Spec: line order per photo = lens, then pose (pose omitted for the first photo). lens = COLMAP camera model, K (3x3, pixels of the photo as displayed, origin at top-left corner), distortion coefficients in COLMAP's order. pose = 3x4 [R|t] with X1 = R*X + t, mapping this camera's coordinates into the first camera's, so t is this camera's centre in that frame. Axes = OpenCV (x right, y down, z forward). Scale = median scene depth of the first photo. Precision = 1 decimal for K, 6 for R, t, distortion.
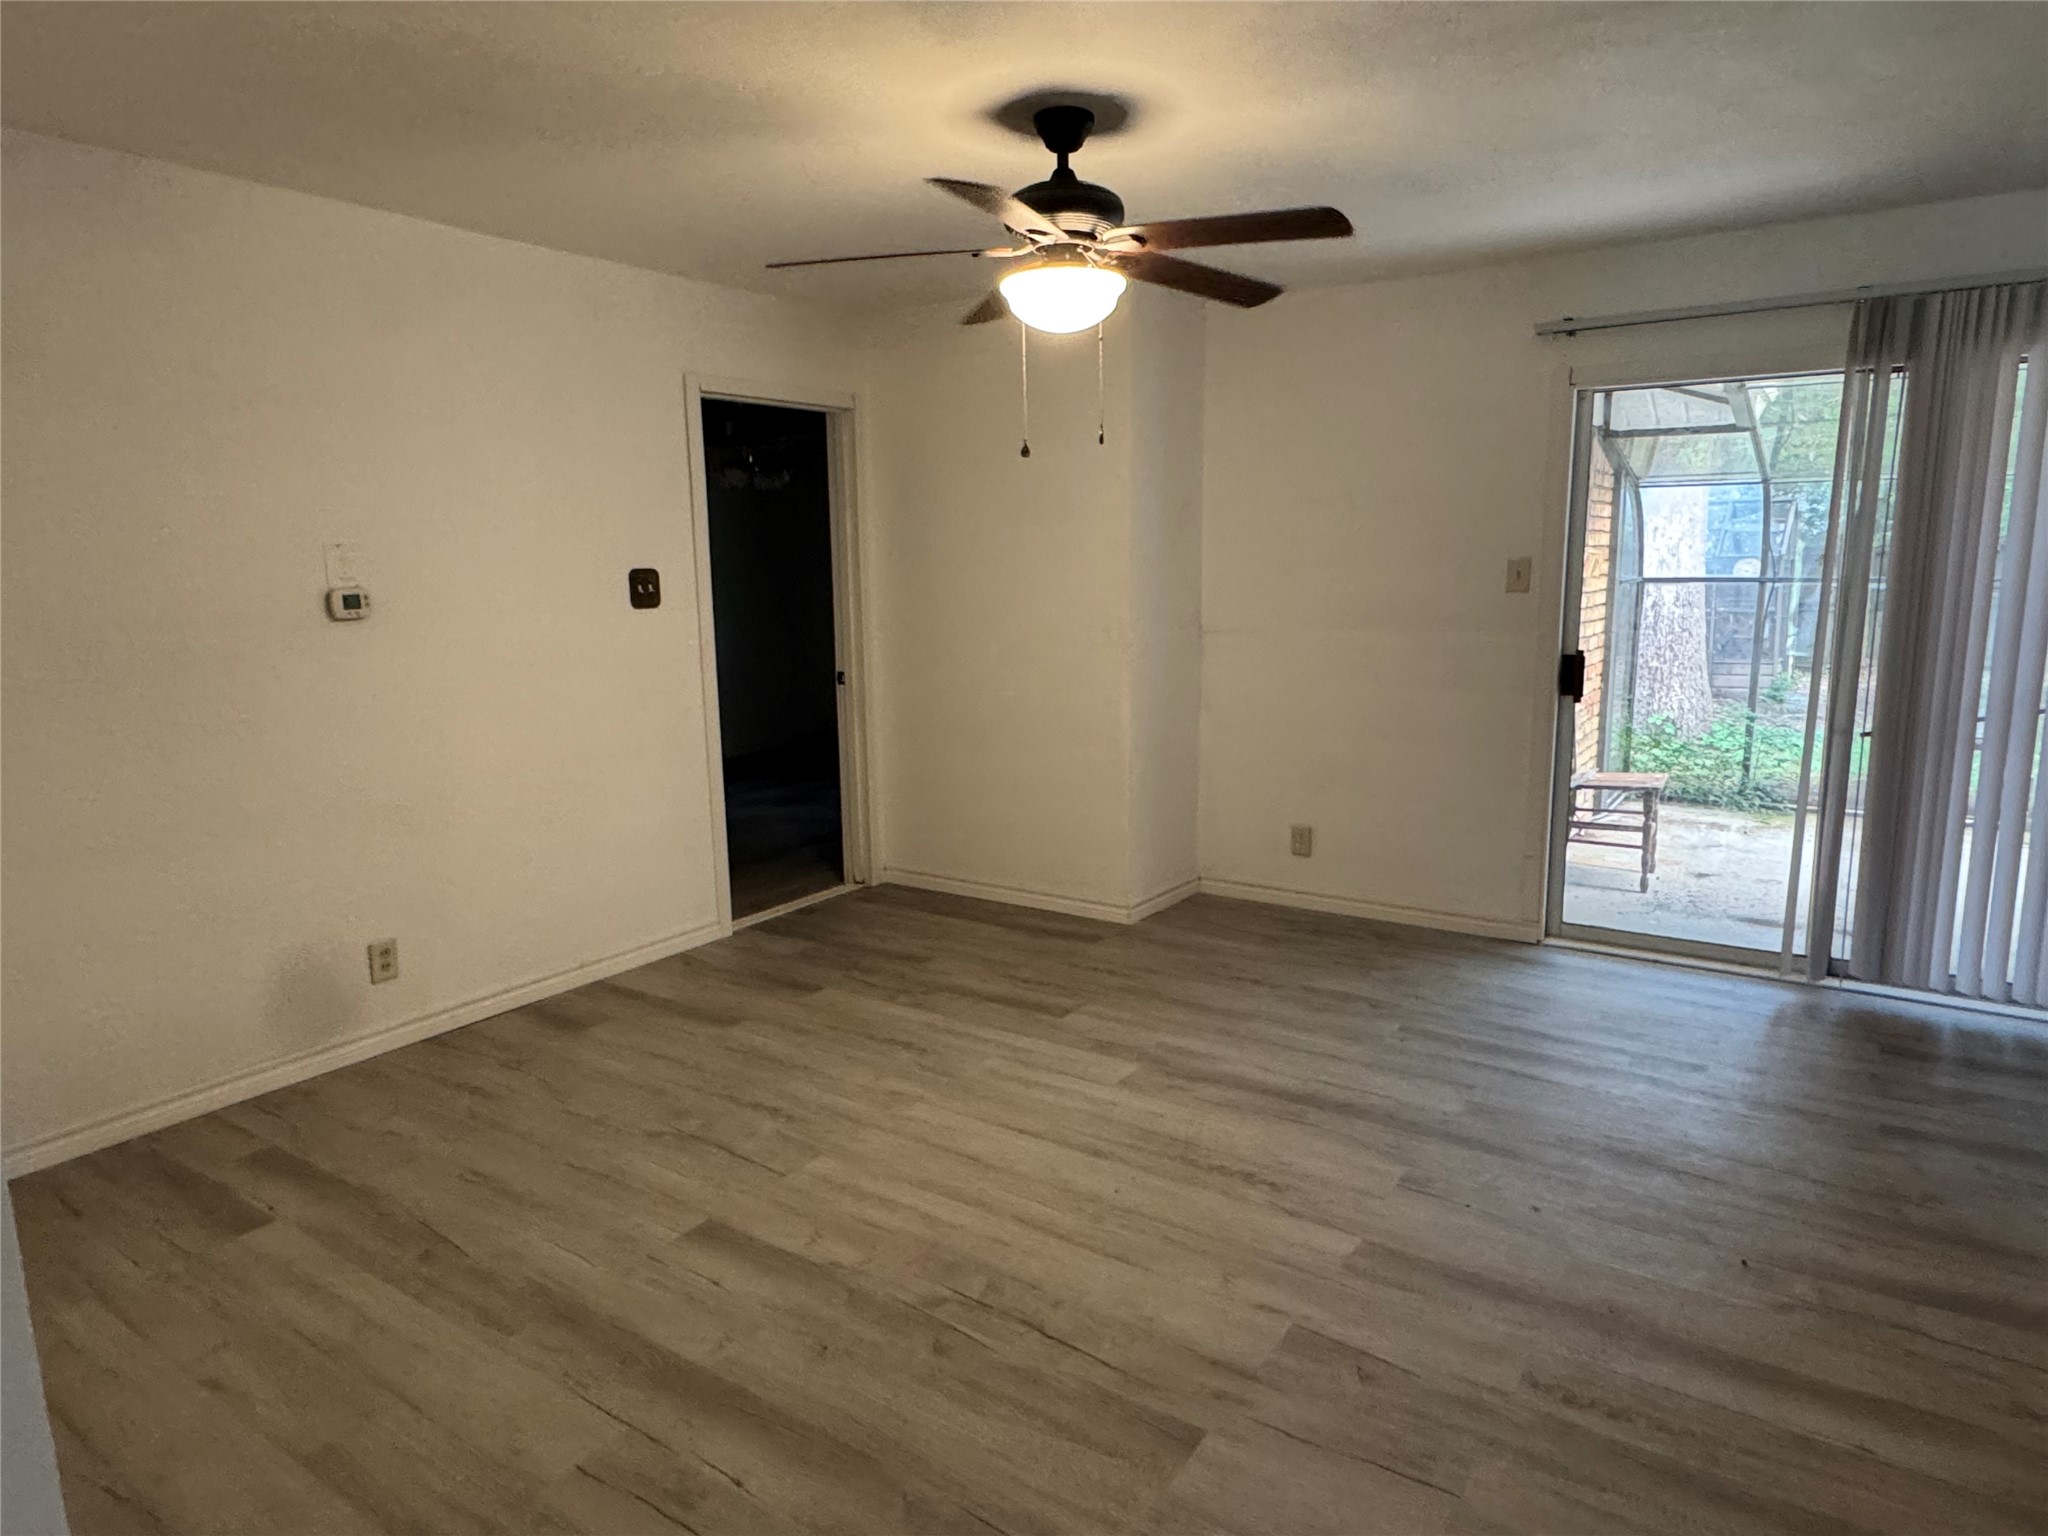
lens RADIAL K [[1216.4, 0, 1024.0], [0, 1216.4, 768.0], [0, 0, 1]] dist [-0.000663, -0.000857]
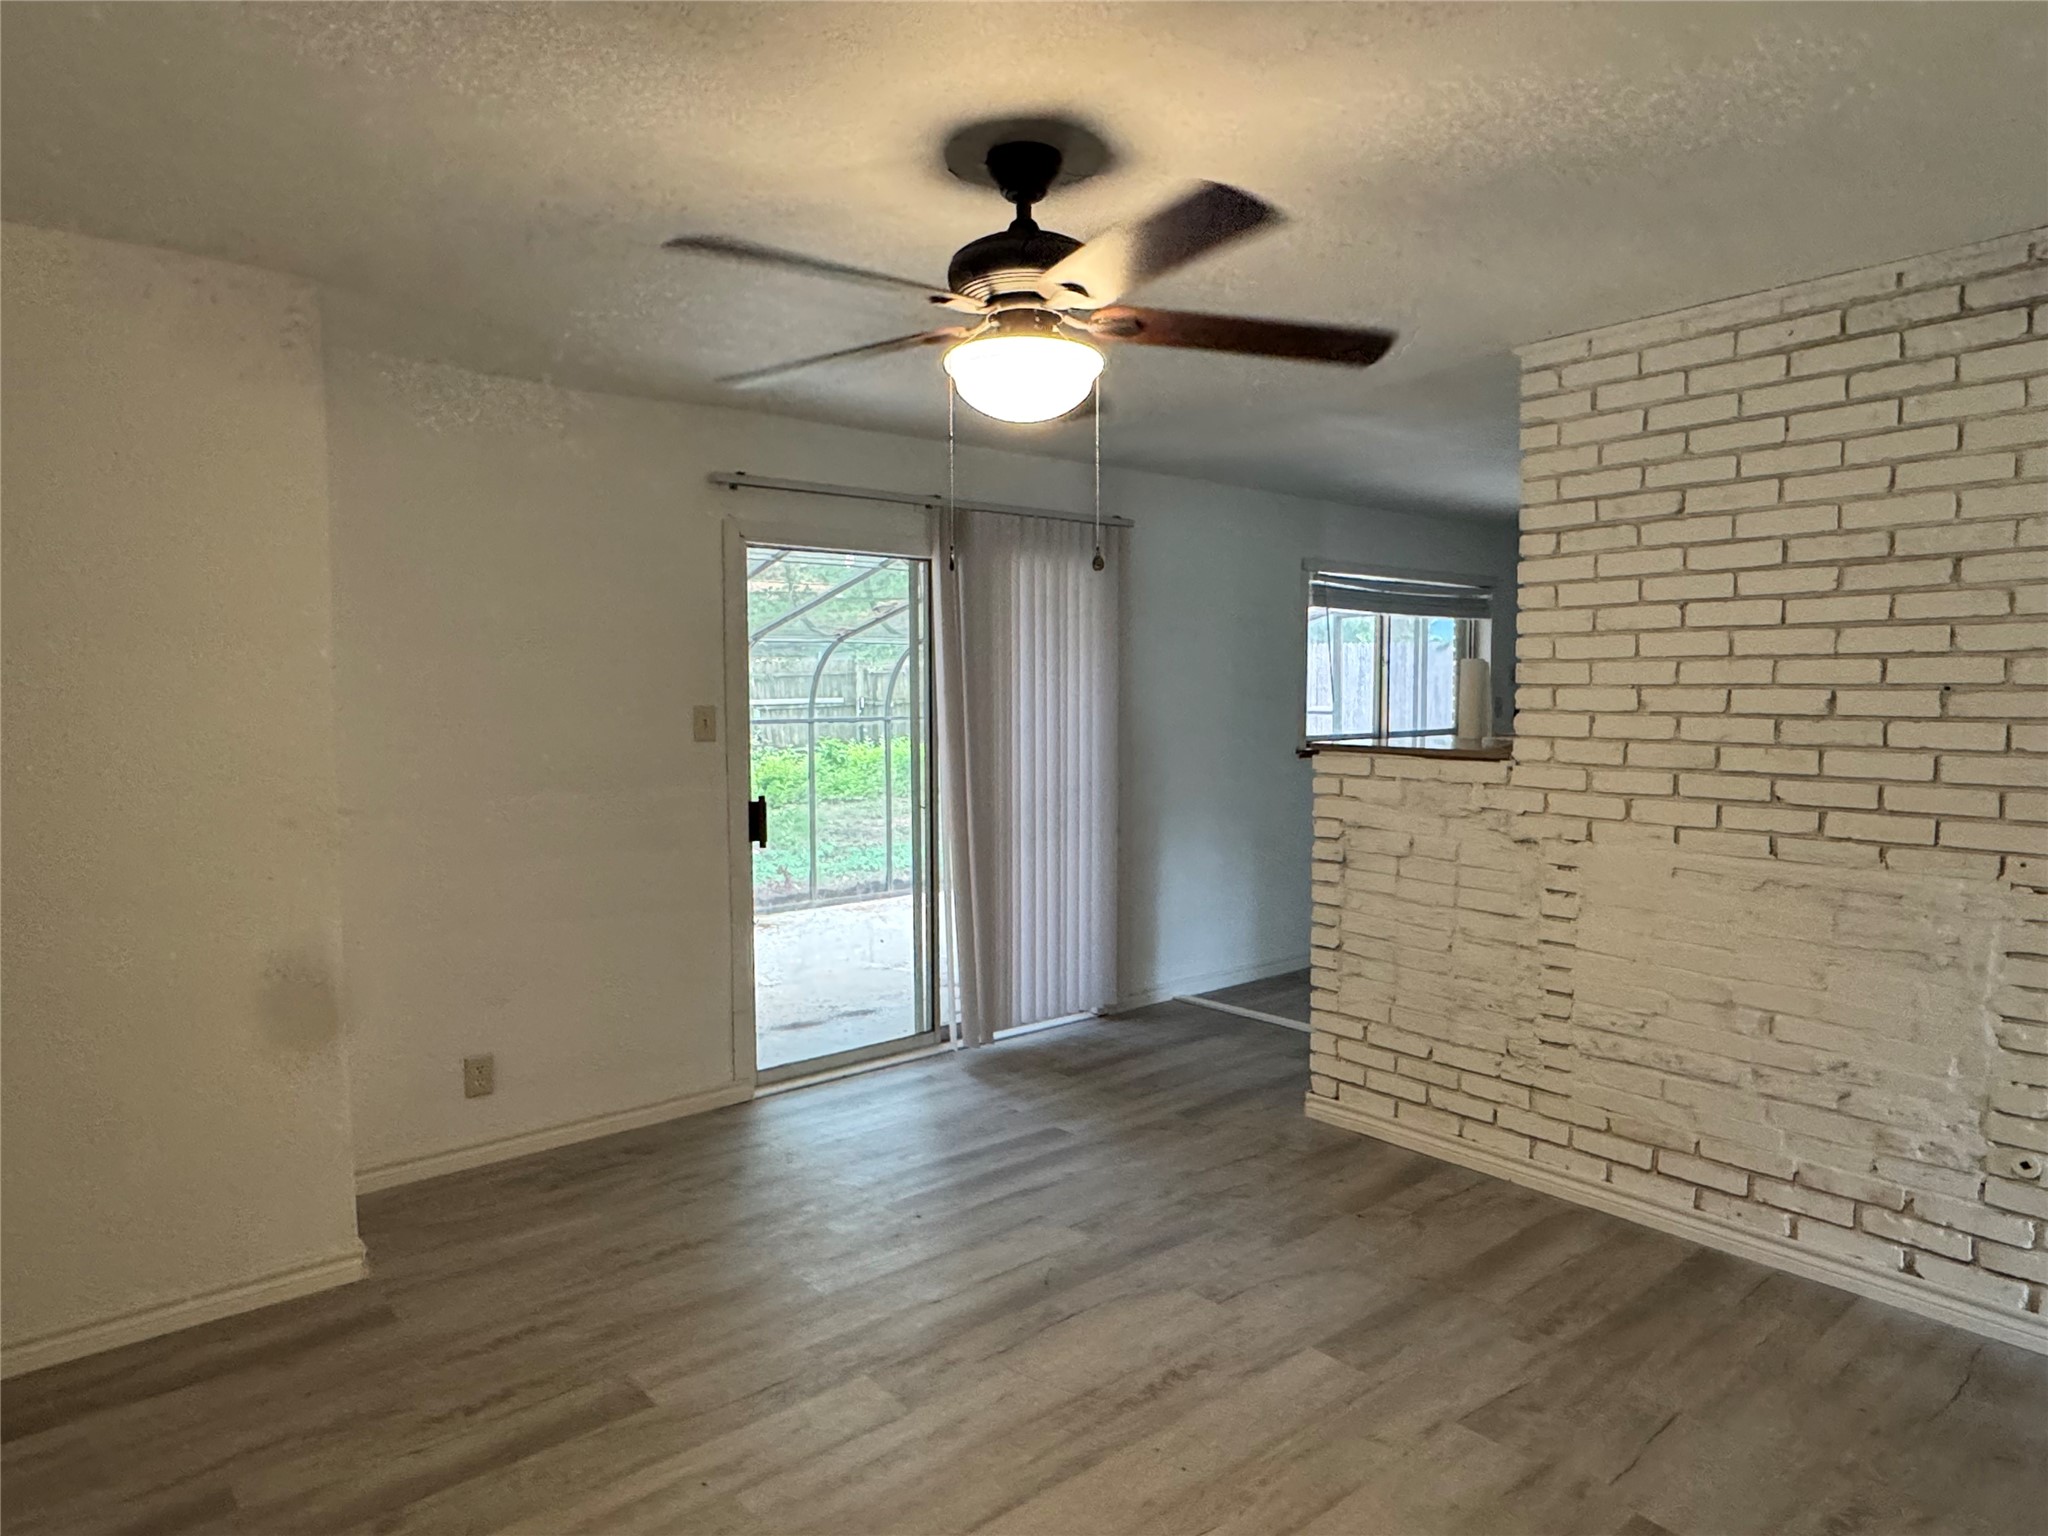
lens RADIAL K [[1216.4, 0, 1024.0], [0, 1216.4, 768.0], [0, 0, 1]] dist [-0.000663, -0.000857]
pose [[0.290837, -0.049407, 0.955496, -0.525729], [0.168102, 0.985770, -0.000195, -0.097495], [-0.941889, 0.160678, 0.295004, 0.584768]]
